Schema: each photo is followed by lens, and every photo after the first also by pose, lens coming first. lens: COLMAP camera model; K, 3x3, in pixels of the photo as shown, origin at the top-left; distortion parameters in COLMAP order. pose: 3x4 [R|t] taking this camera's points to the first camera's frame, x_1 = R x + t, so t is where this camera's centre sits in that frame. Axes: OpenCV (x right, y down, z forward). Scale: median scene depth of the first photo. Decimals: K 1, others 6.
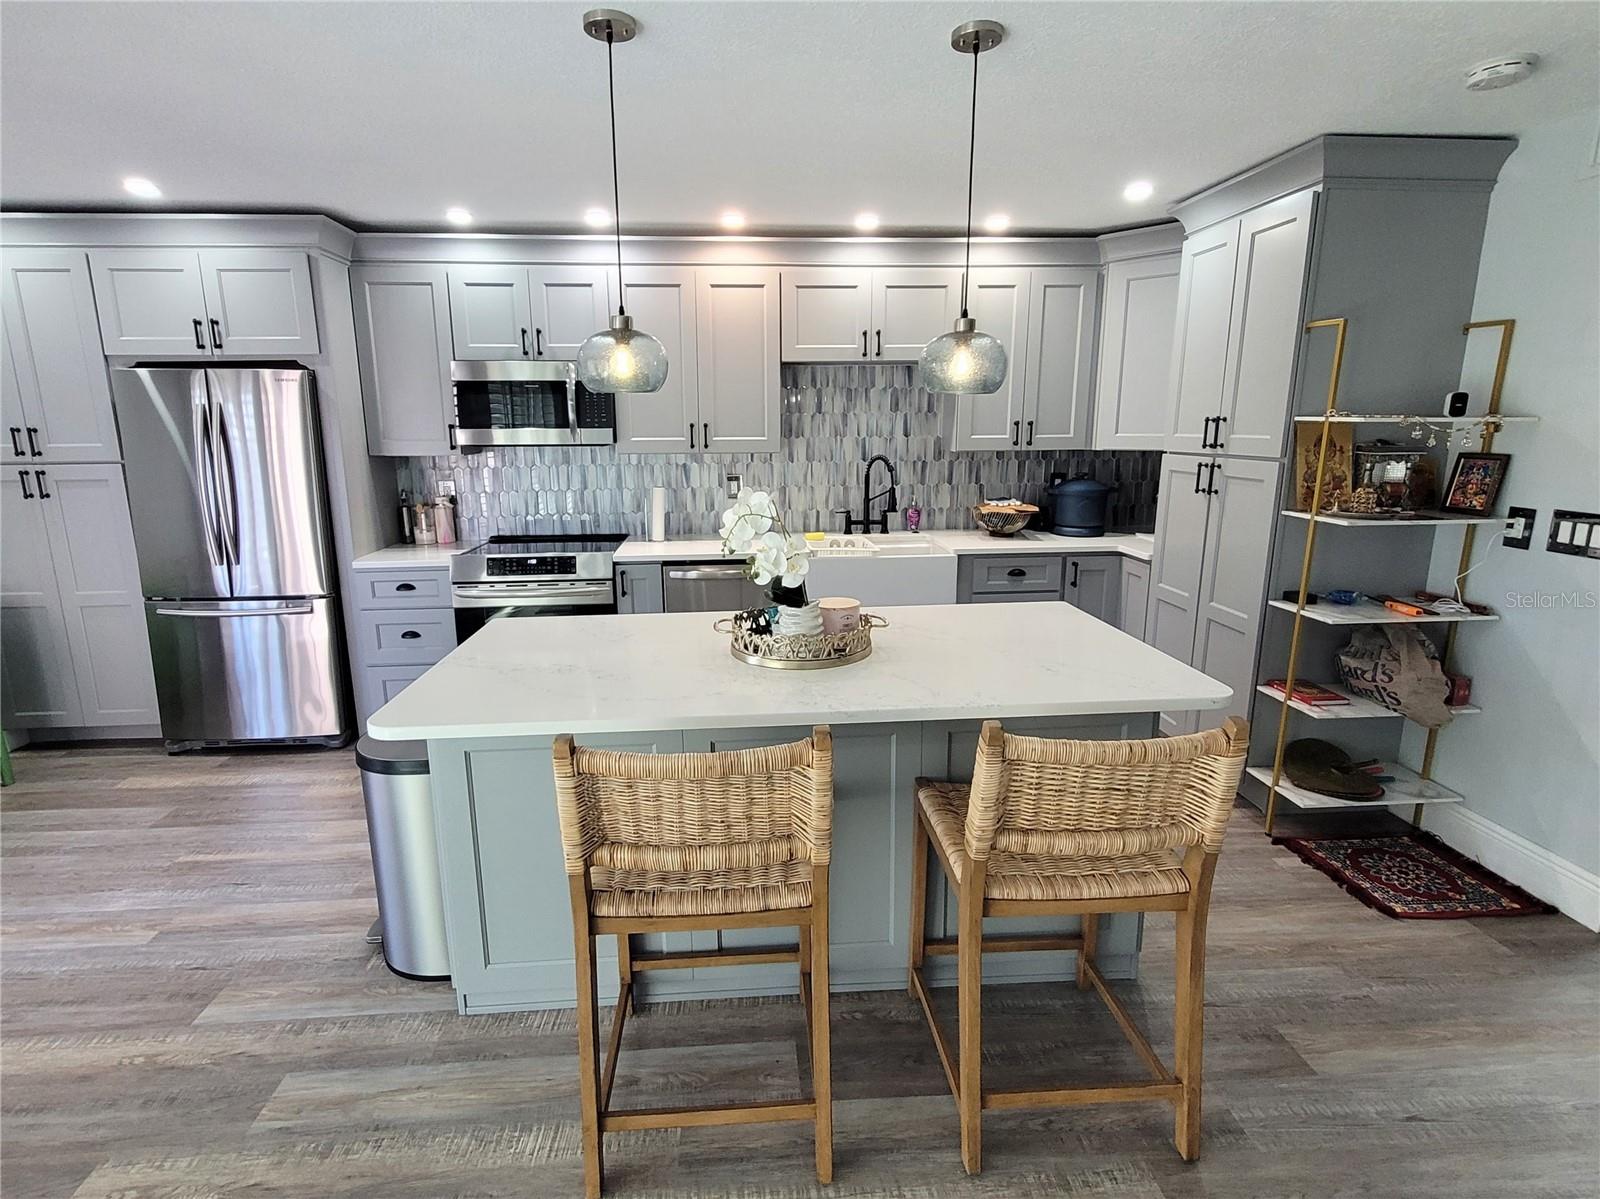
lens RADIAL K [[781.9, 0, 778.7], [0, 781.9, 577.0], [0, 0, 1]] dist [0.005464, -0.001373]
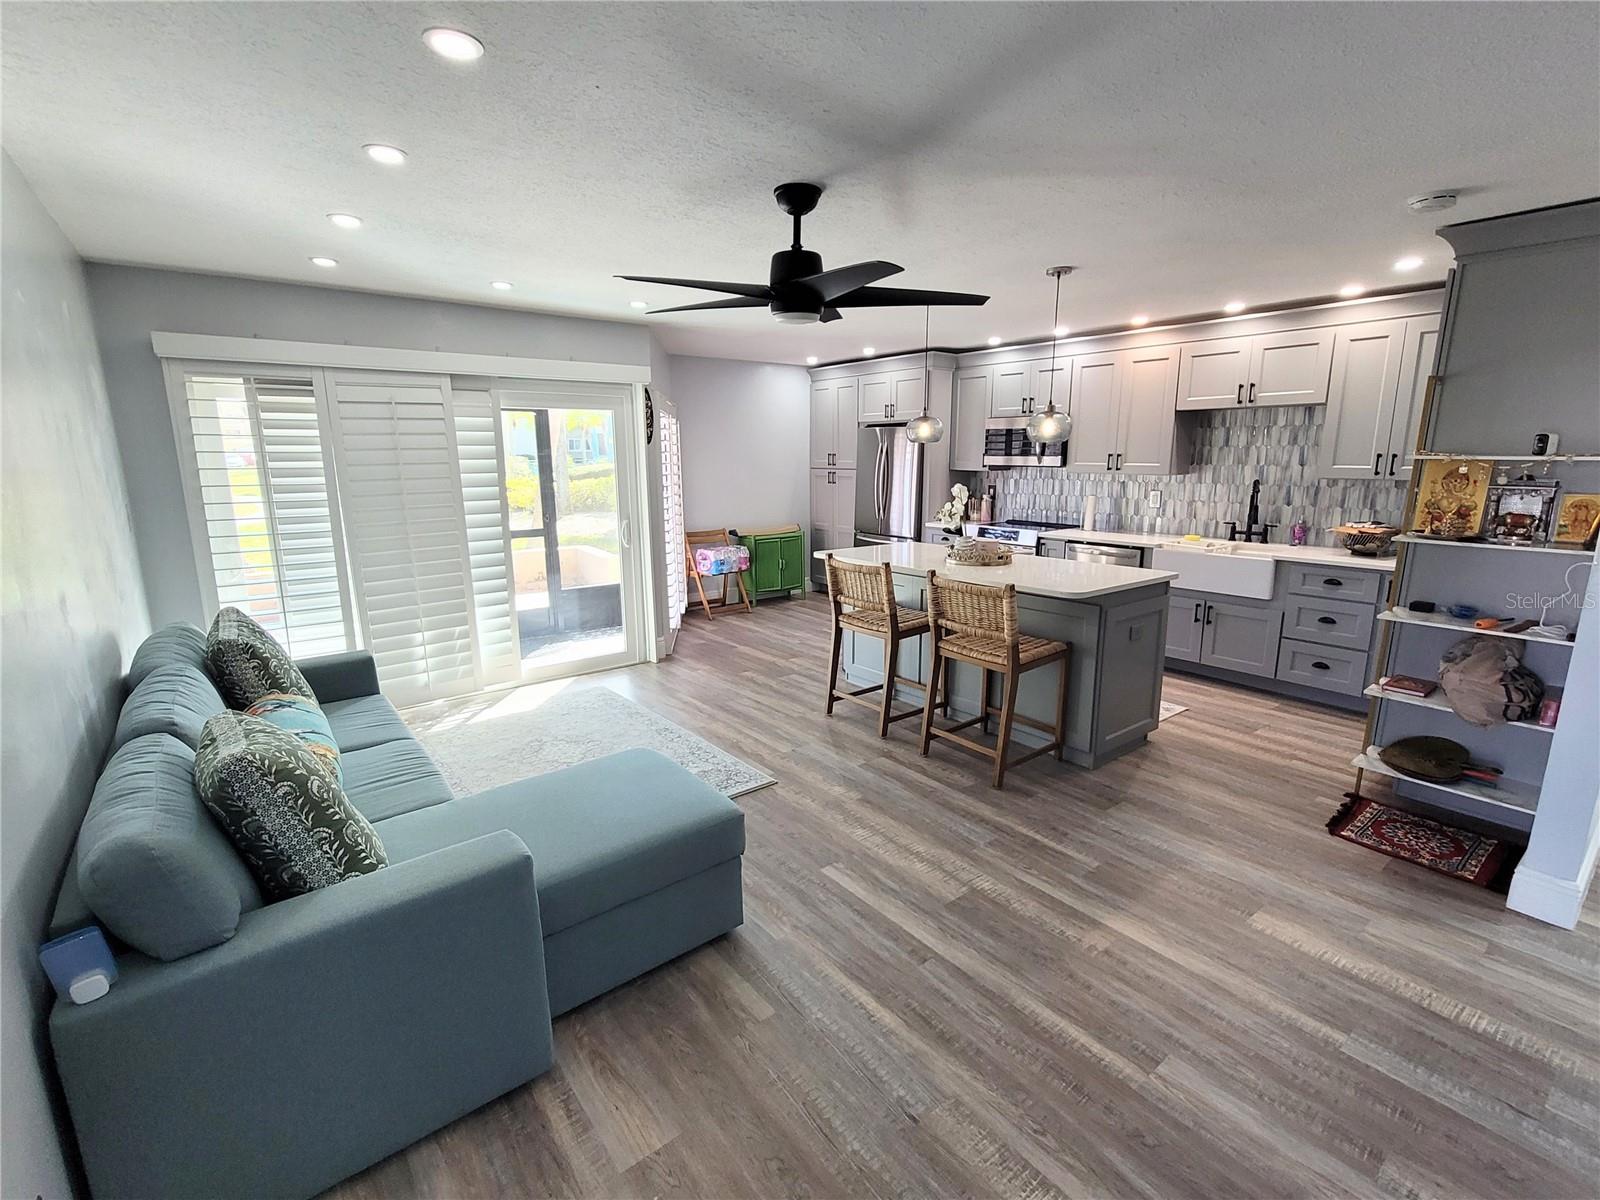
lens RADIAL K [[732.1, 0, 802.0], [0, 732.1, 600.0], [0, 0, 1]] dist [0.012210, -0.005964]
pose [[0.567196, 0.169415, -0.805969, 0.829989], [-0.160918, 0.982549, 0.093287, 0.051135], [0.807709, 0.076783, 0.584560, -0.326710]]
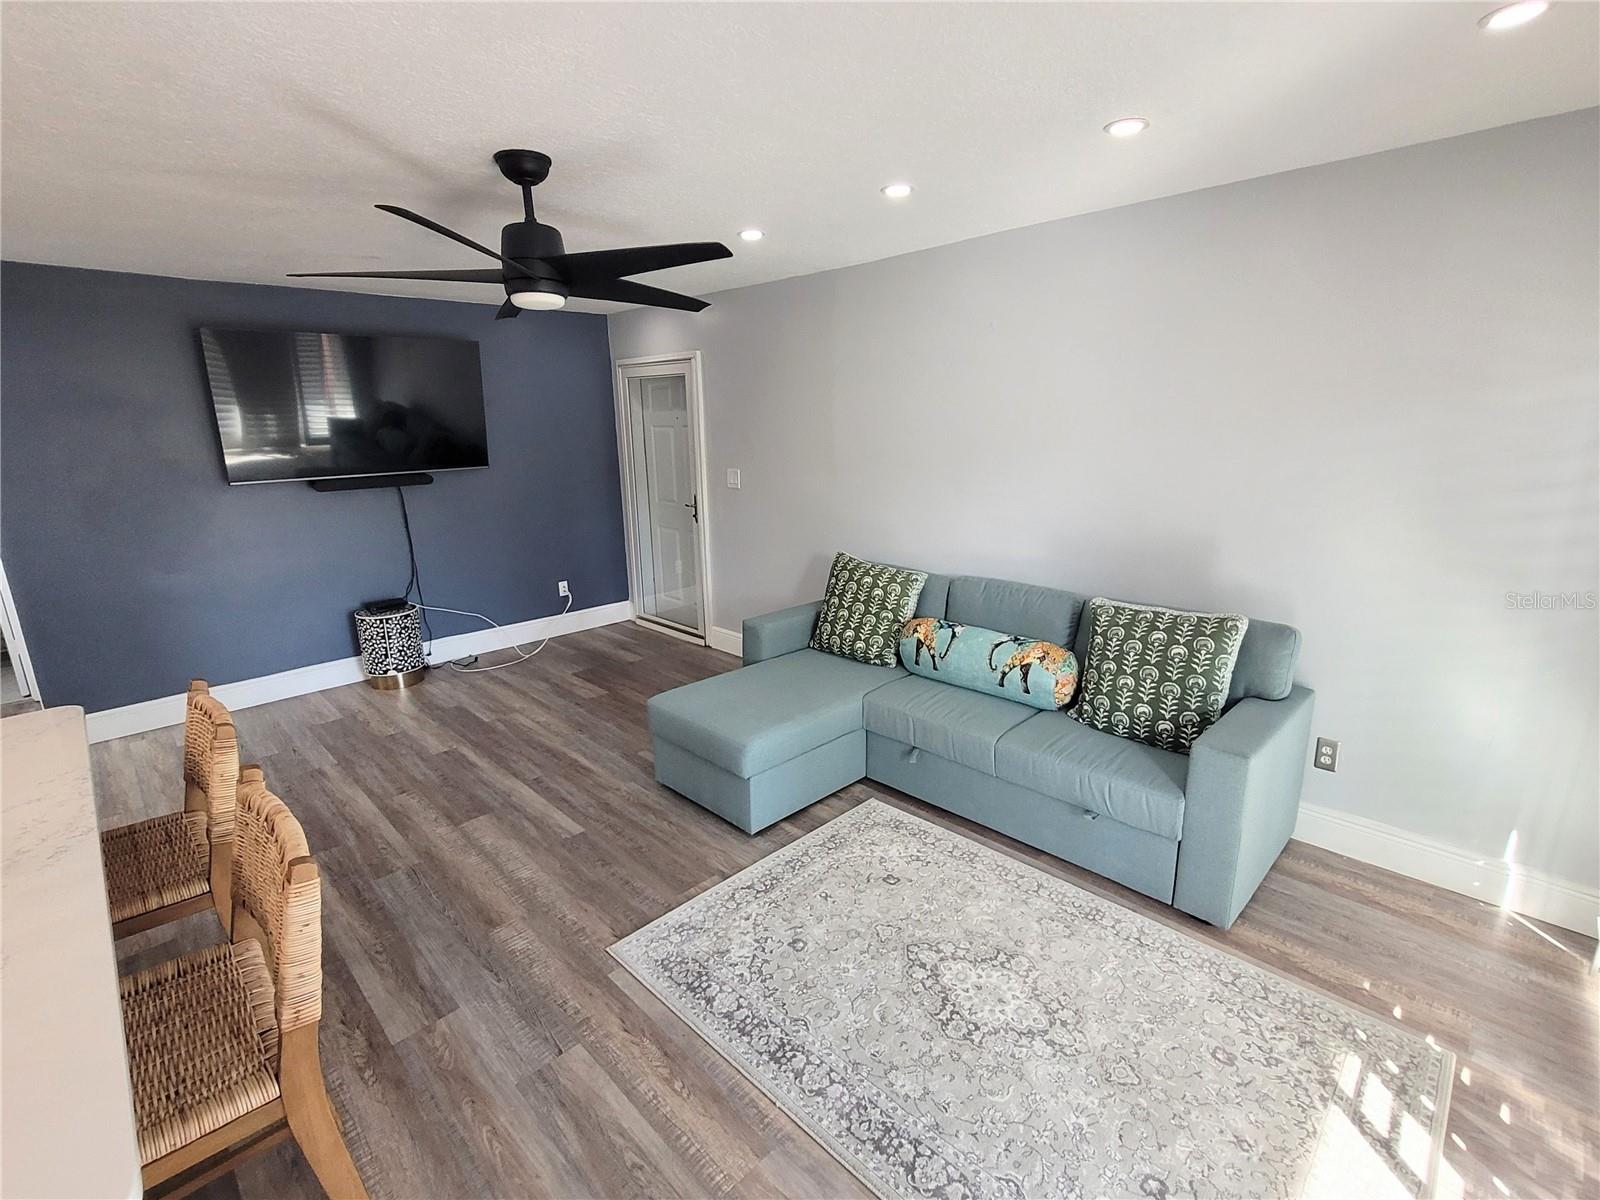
lens RADIAL K [[733.6, 0, 800.6], [0, 733.6, 600.4], [0, 0, 1]] dist [0.006092, -0.000437]
pose [[-0.659173, -0.166259, 0.733382, -0.481975], [0.170597, 0.916764, 0.361166, -0.108770], [-0.732385, 0.363184, -0.575942, 0.375315]]
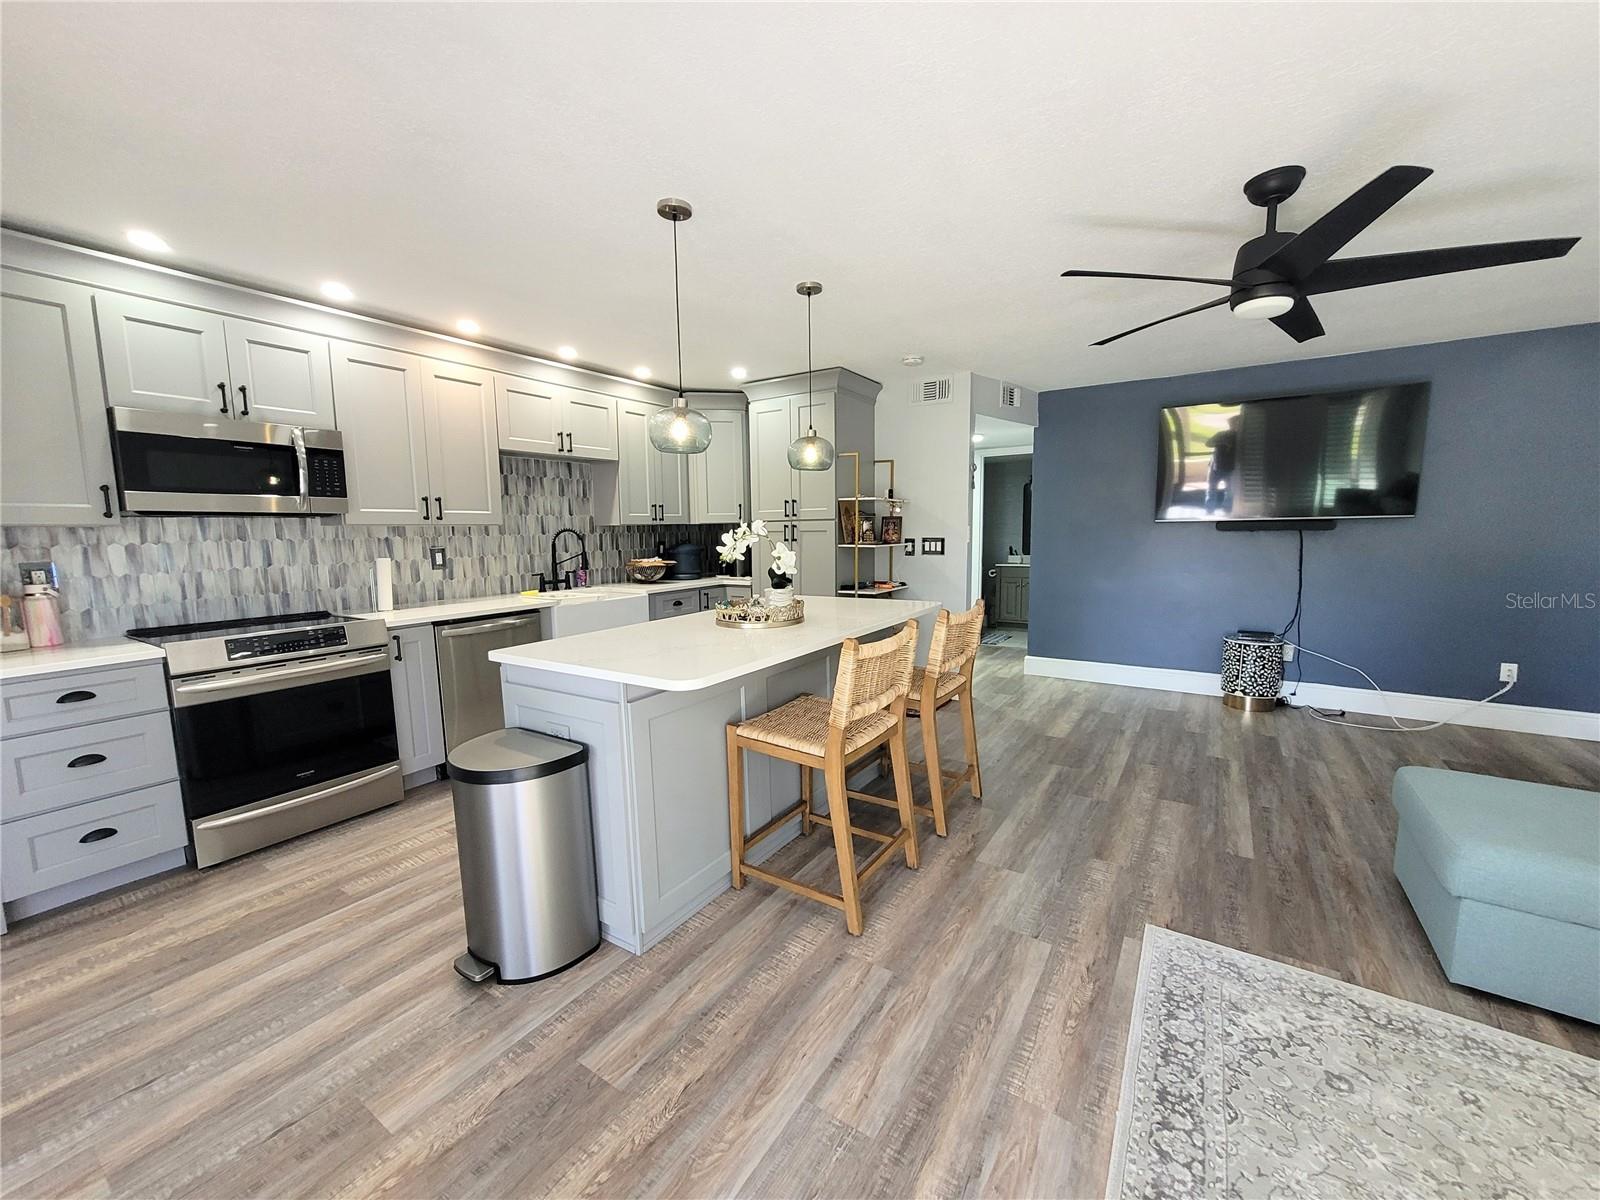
lens RADIAL K [[628.6, 0, 801.4], [0, 628.6, 599.7], [0, 0, 1]] dist [0.004900, -0.000056]
pose [[0.603635, -0.090922, 0.792060, -0.558885], [0.165883, 0.986057, -0.013229, 0.047167], [-0.779813, 0.139375, 0.610300, 0.089434]]
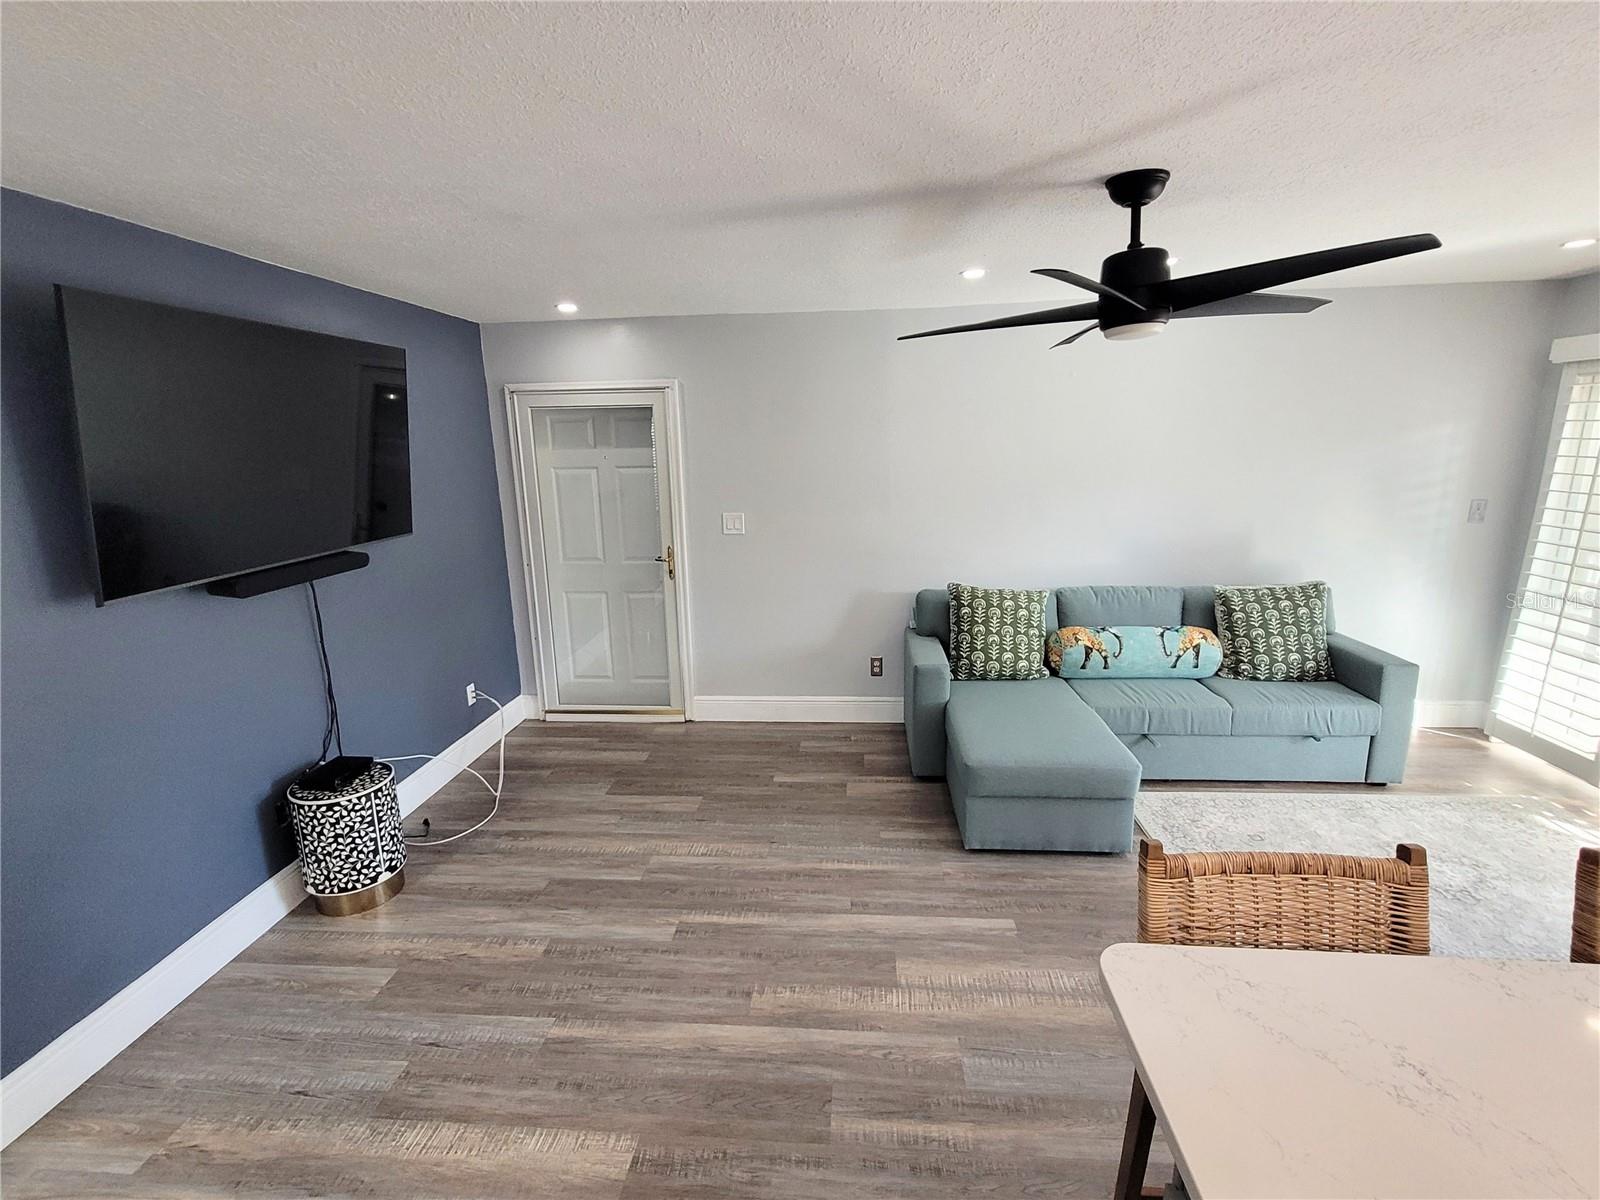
lens RADIAL K [[732.1, 0, 802.0], [0, 732.1, 600.0], [0, 0, 1]] dist [0.012210, -0.005964]
pose [[-0.989256, -0.002079, 0.146178, 0.368606], [0.057215, 0.914634, 0.400213, -0.210970], [-0.134531, 0.404277, -0.904689, 0.740884]]
